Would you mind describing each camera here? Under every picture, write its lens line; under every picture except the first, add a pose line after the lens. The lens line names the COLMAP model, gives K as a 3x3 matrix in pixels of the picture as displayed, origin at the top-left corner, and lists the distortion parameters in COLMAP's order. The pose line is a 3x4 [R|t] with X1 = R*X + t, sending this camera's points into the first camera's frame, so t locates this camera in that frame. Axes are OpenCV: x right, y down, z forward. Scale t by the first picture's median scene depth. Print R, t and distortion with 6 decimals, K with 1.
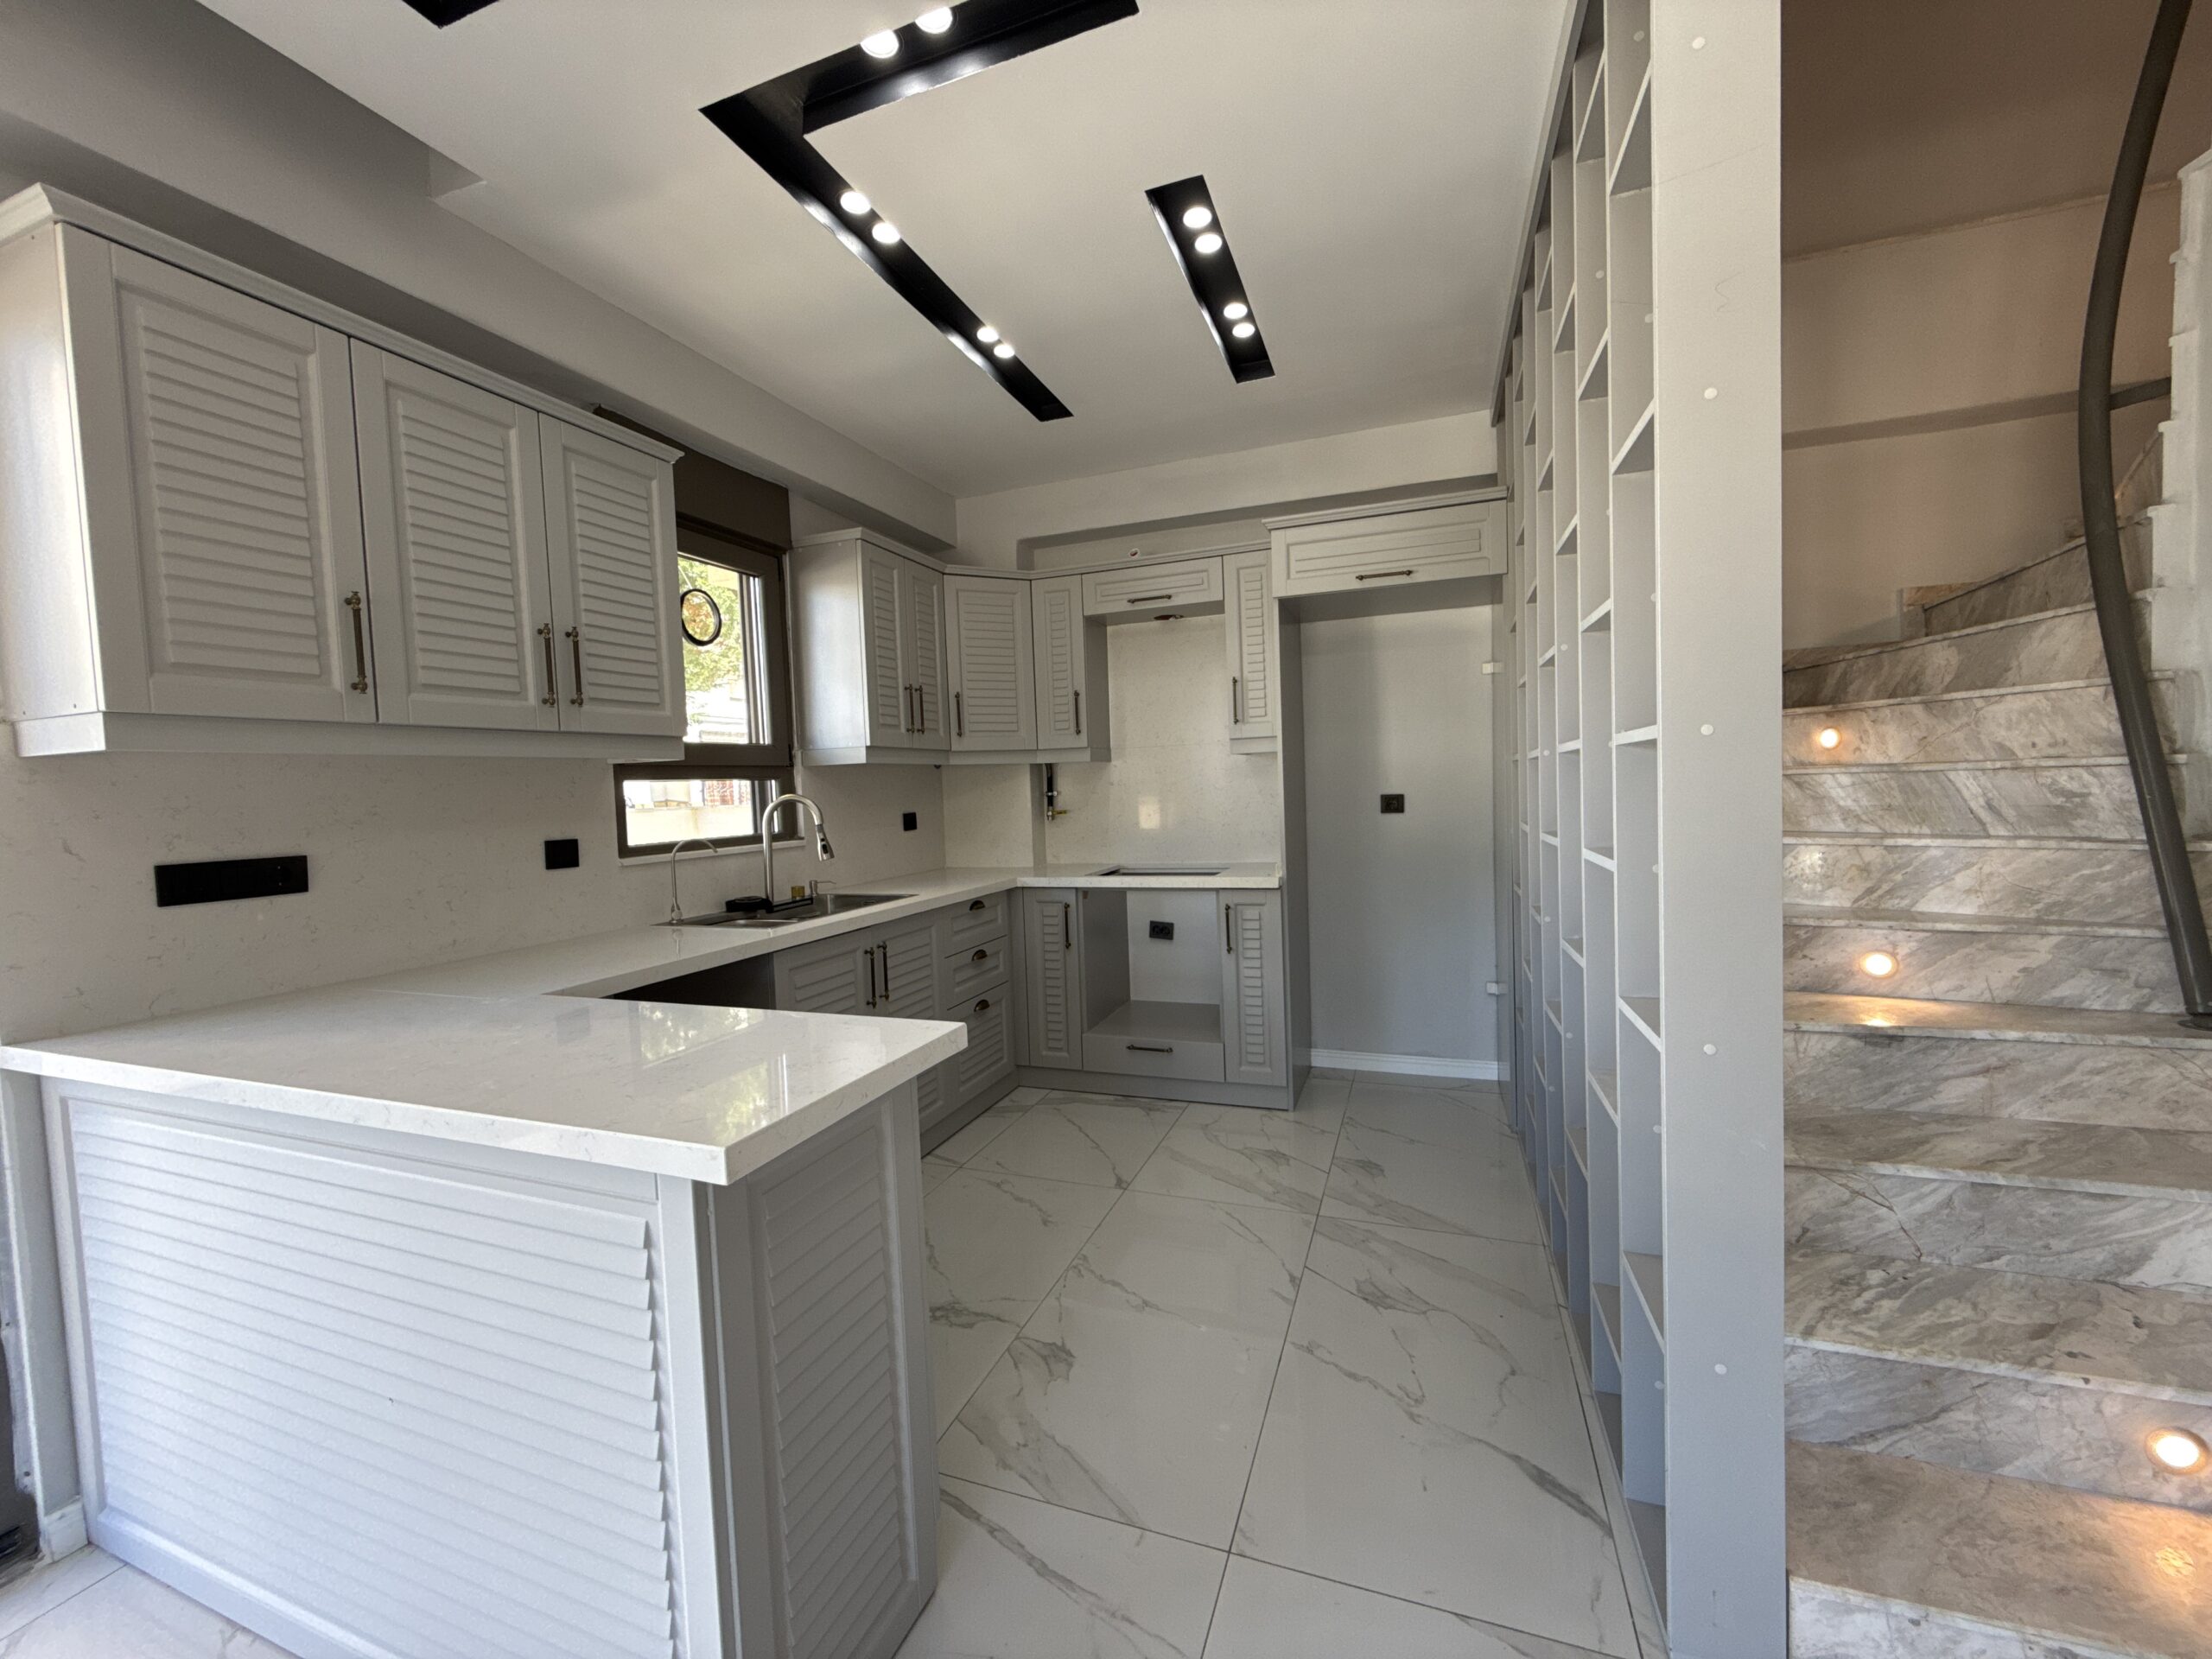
lens RADIAL K [[881.1, 0, 1105.4], [0, 881.1, 828.4], [0, 0, 1]] dist [-0.000314, 0.000727]
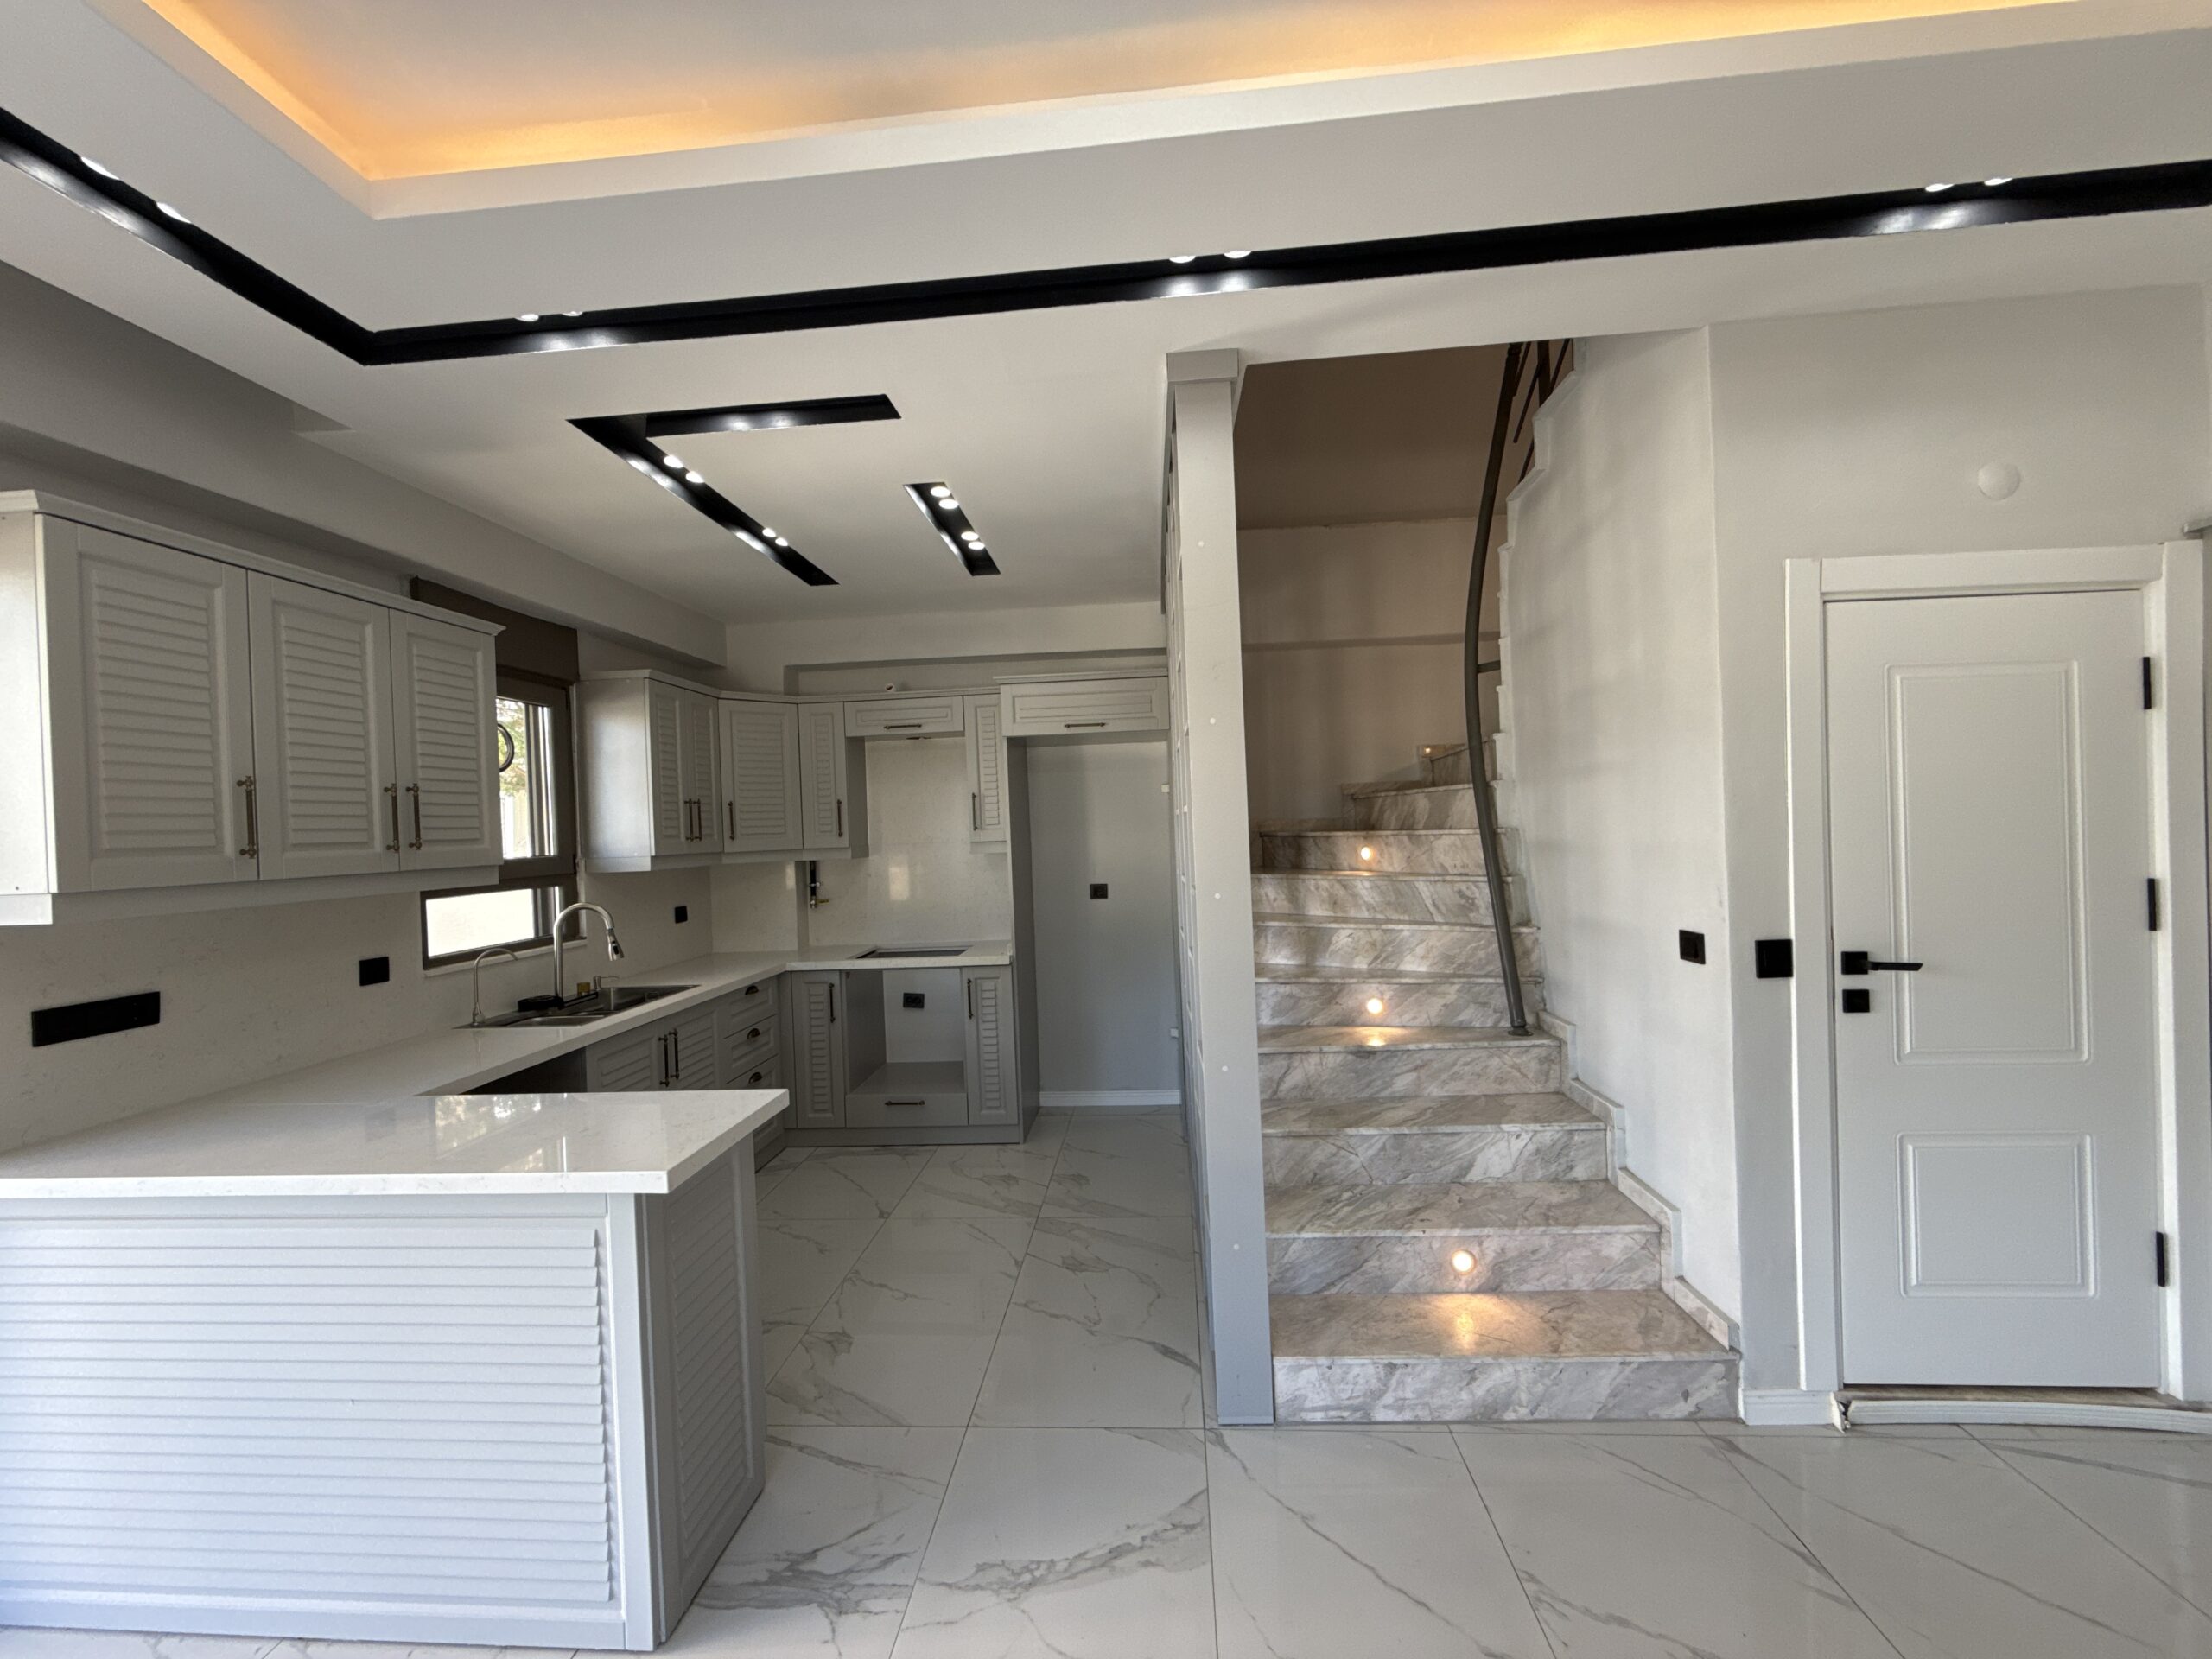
lens RADIAL K [[881.1, 0, 1105.6], [0, 881.1, 829.0], [0, 0, 1]] dist [-0.000314, 0.000727]
pose [[0.959804, -0.001072, 0.280669, -0.033176], [0.016887, 0.998402, -0.053935, -0.073108], [-0.280162, 0.056507, 0.958288, -0.341931]]
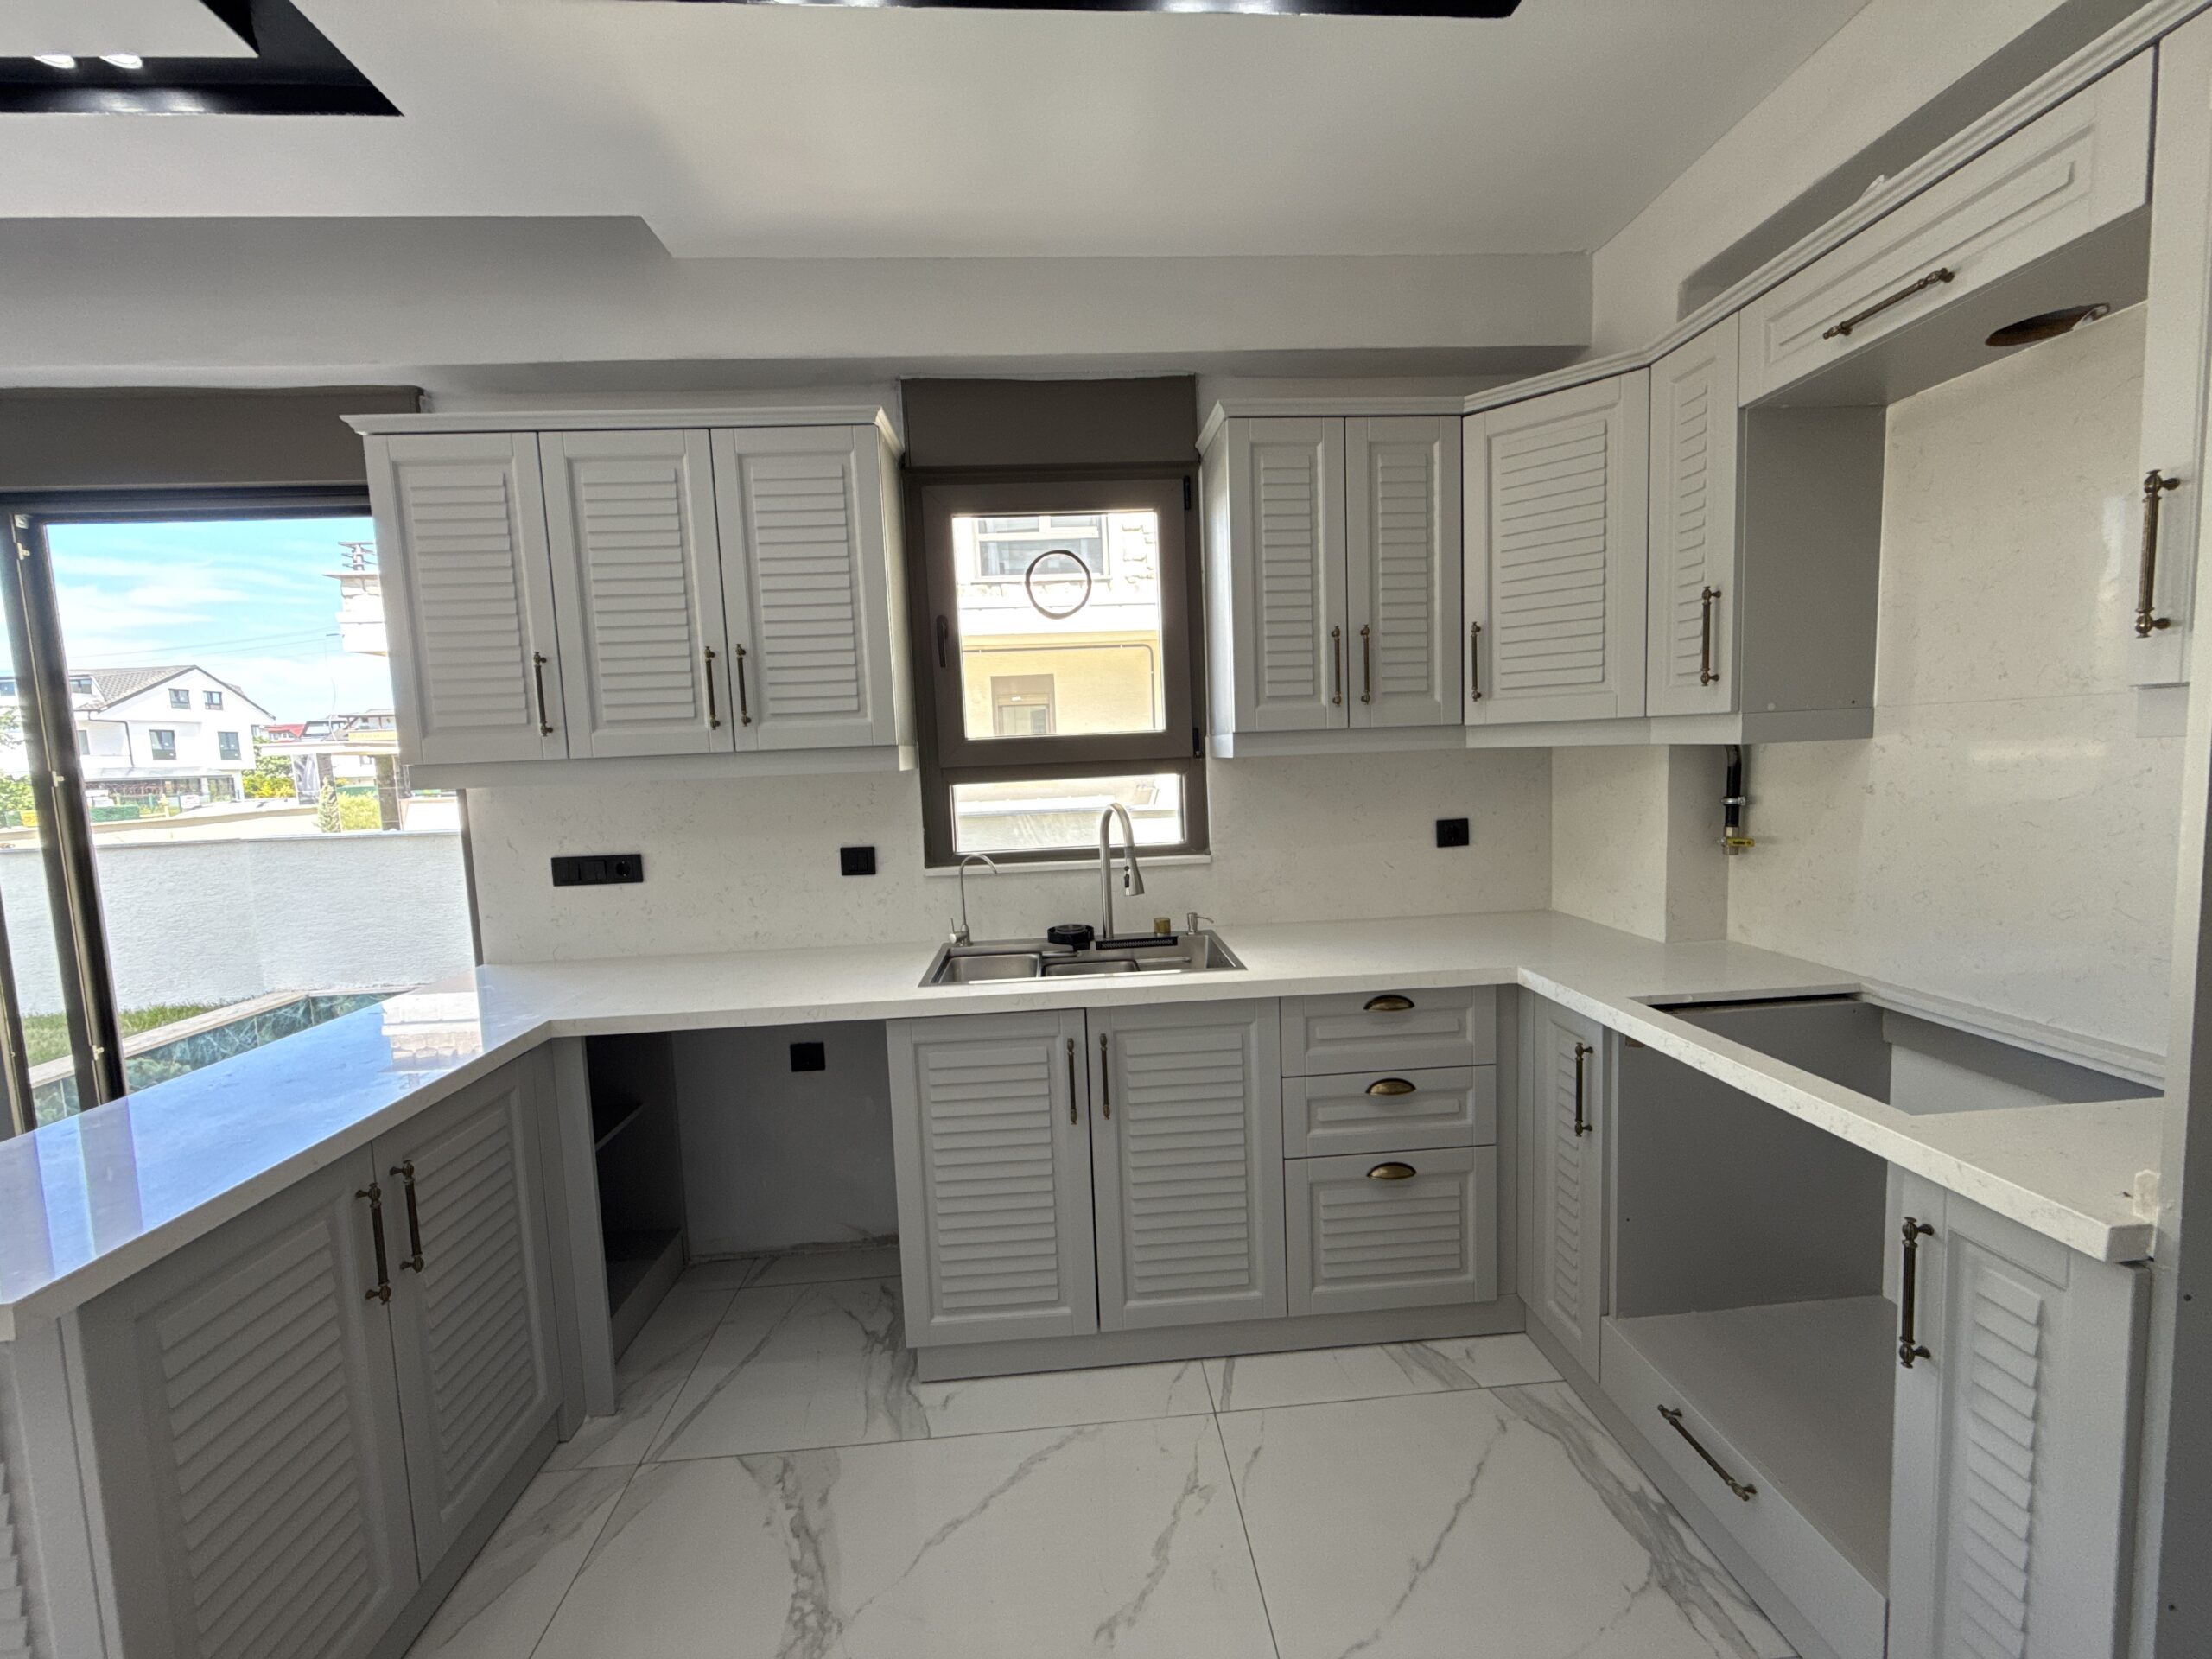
lens RADIAL K [[881.1, 0, 1105.3], [0, 881.1, 827.8], [0, 0, 1]] dist [-0.000314, 0.000727]
pose [[0.414460, 0.100883, -0.904459, 0.394788], [-0.019508, 0.994593, 0.101997, -0.113026], [0.909858, -0.024630, 0.414188, 0.809910]]
